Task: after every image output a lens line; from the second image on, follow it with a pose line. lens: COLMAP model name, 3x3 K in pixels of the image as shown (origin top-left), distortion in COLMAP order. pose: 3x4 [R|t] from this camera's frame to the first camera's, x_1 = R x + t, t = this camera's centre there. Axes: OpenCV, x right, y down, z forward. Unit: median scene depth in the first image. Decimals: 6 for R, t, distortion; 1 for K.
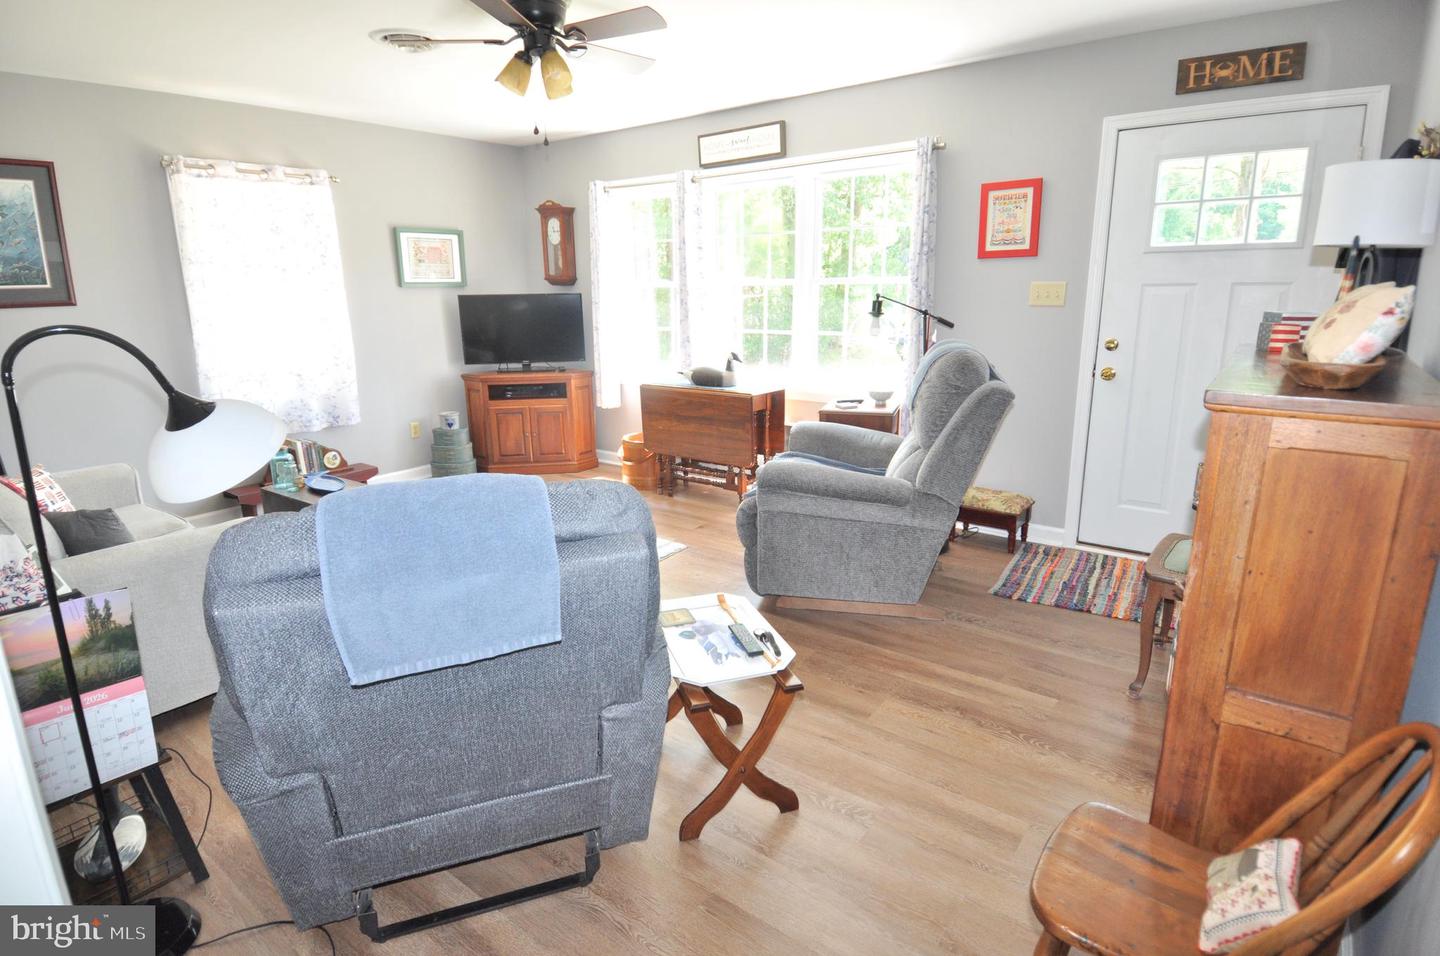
lens RADIAL K [[745.1, 0, 713.0], [0, 745.1, 476.4], [0, 0, 1]] dist [-0.001462, -0.016275]
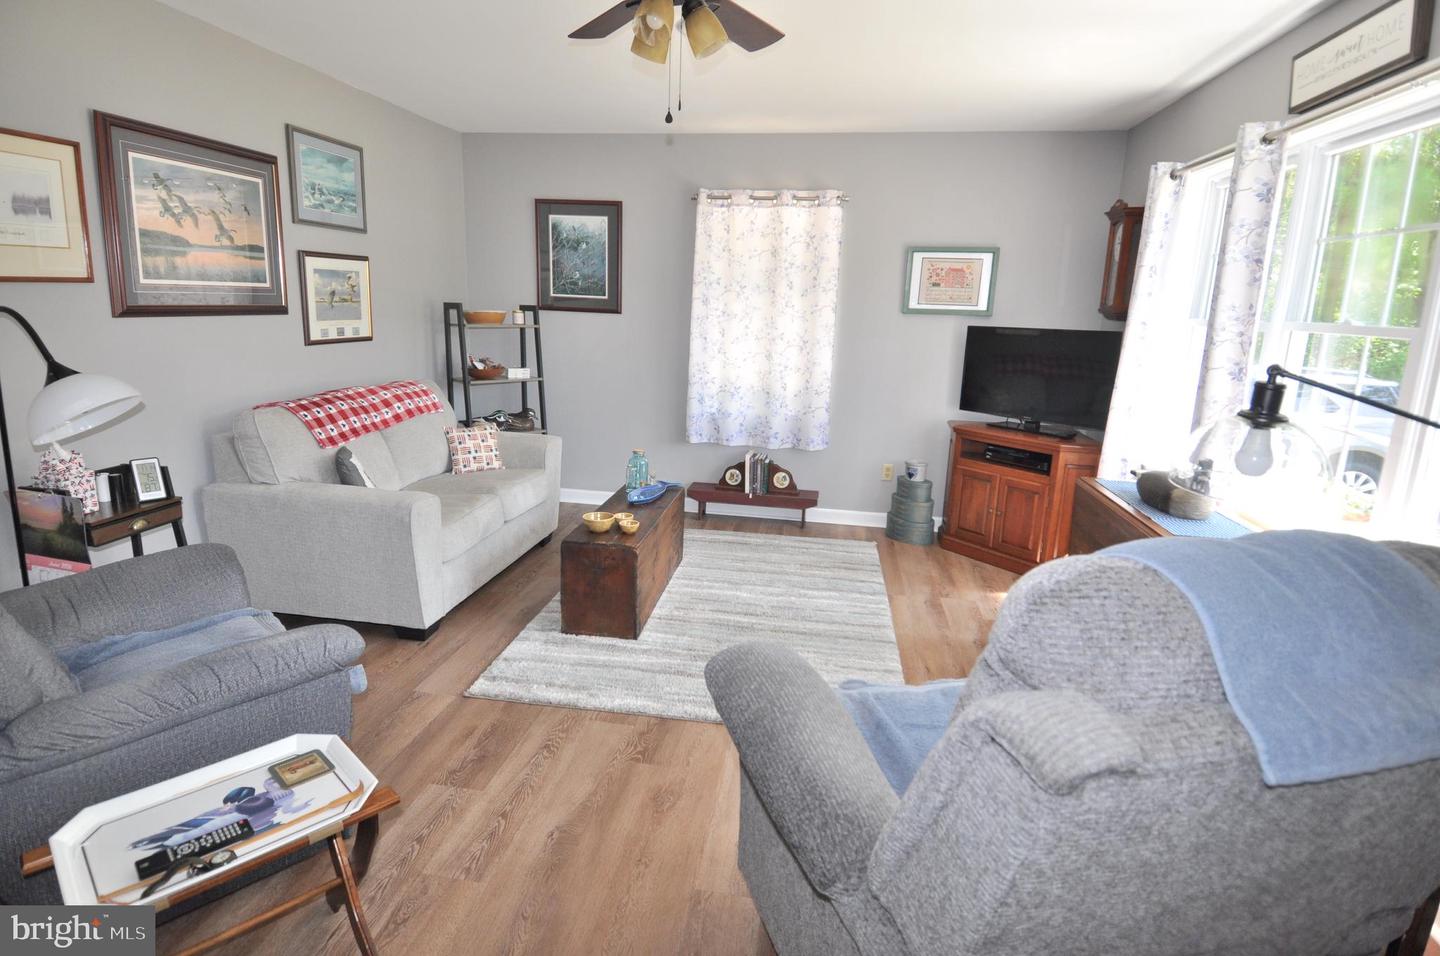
lens RADIAL K [[745.1, 0, 711.4], [0, 745.1, 465.1], [0, 0, 1]] dist [-0.001462, -0.016275]
pose [[0.446969, 0.213275, -0.868753, 0.312597], [-0.259501, 0.960316, 0.102242, -0.120579], [0.856083, 0.179743, 0.484576, 0.438834]]
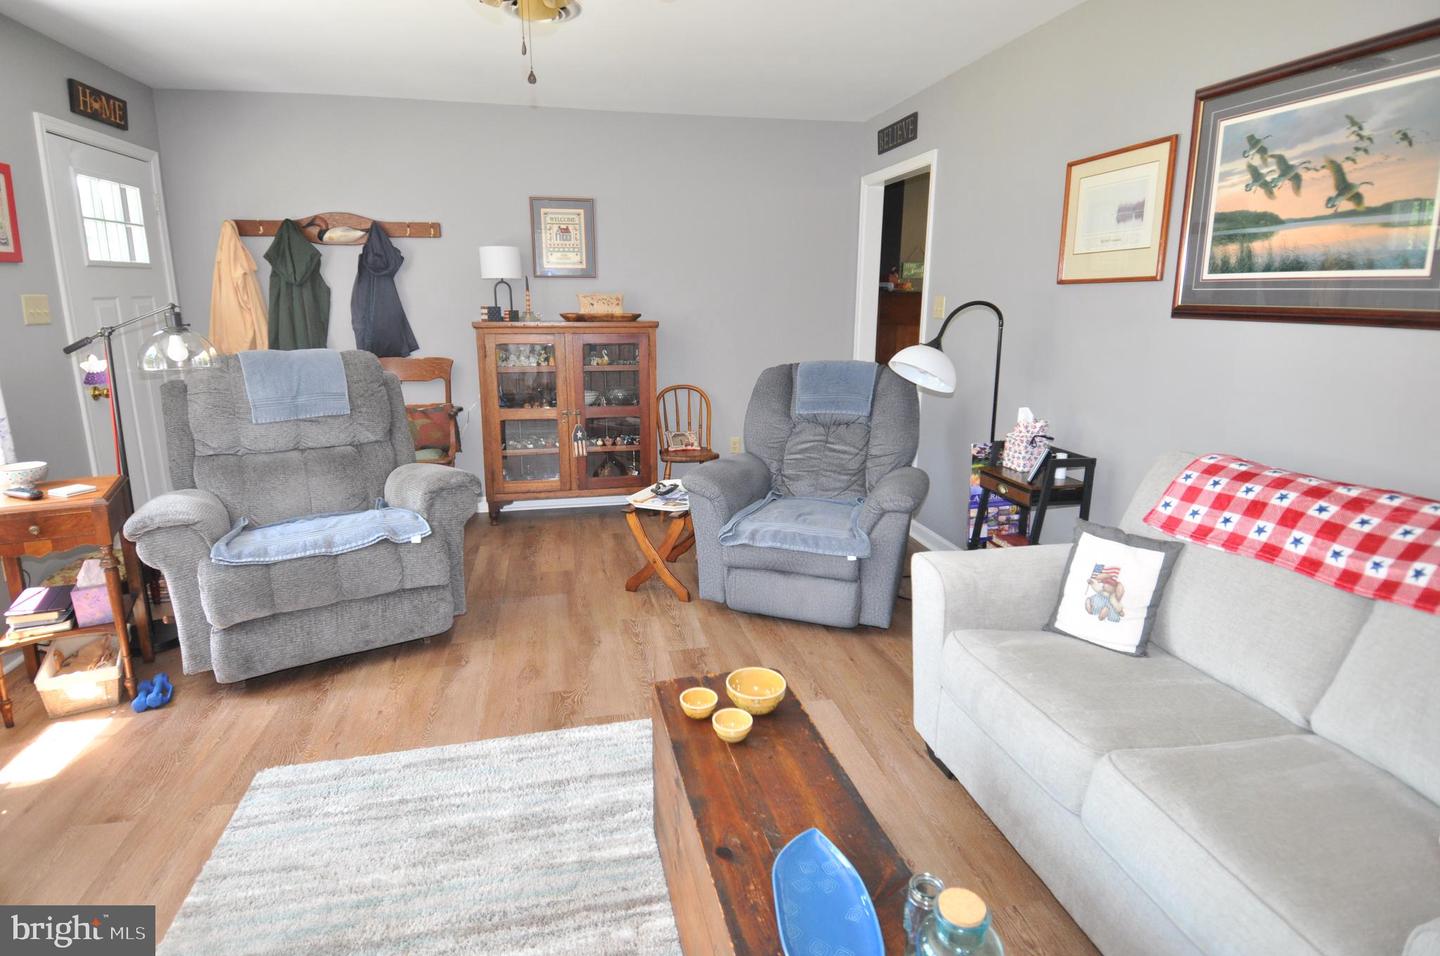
lens RADIAL K [[745.1, 0, 712.2], [0, 745.1, 469.8], [0, 0, 1]] dist [-0.001462, -0.016275]
pose [[-0.744187, -0.143184, 0.652444, -0.515527], [0.177347, 0.899348, 0.399653, -0.222744], [-0.643998, 0.413125, -0.643890, 0.889578]]
